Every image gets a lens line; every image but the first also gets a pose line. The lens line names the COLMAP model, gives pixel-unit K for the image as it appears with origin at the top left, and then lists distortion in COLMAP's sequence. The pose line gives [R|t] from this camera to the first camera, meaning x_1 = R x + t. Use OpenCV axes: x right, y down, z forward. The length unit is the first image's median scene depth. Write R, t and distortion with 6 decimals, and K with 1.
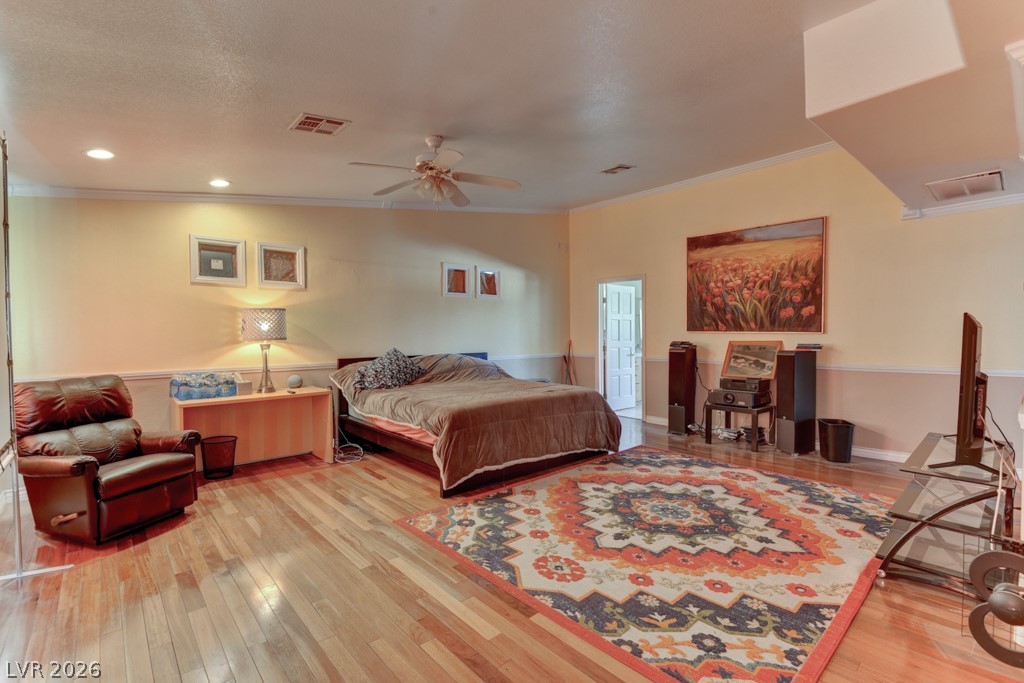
lens RADIAL K [[463.6, 0, 512.0], [0, 463.6, 341.5], [0, 0, 1]] dist [0.026430, -0.028680]
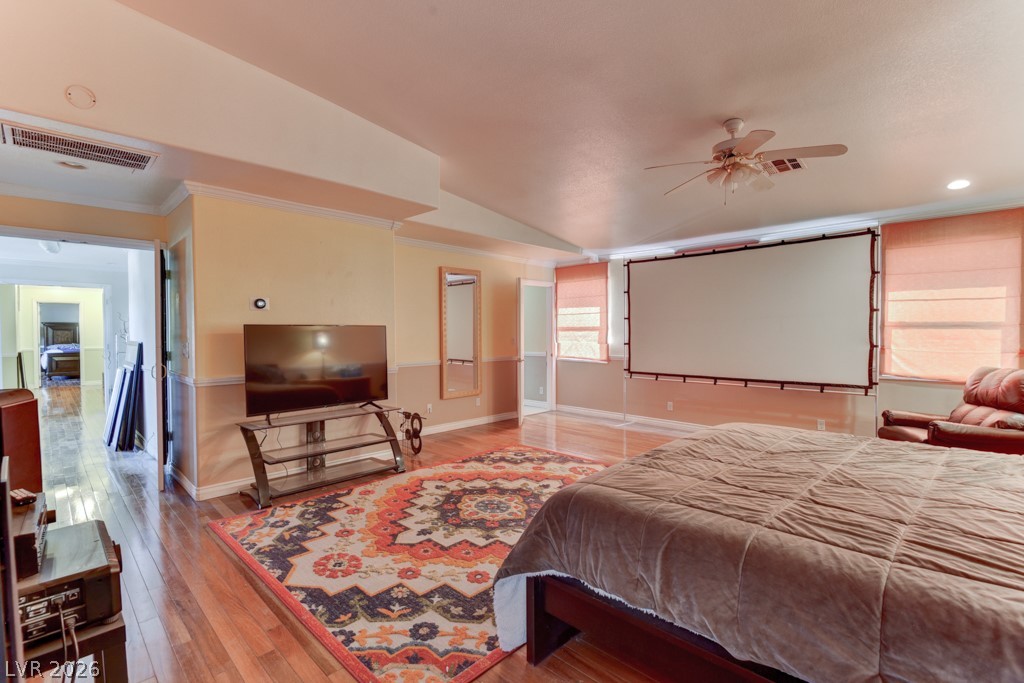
lens RADIAL K [[463.6, 0, 512.0], [0, 463.6, 341.5], [0, 0, 1]] dist [0.026430, -0.028680]
pose [[-0.997609, 0.010431, -0.068325, 0.318380], [0.008073, 0.999365, 0.034711, -0.033066], [0.068643, 0.034076, -0.997059, 1.778492]]
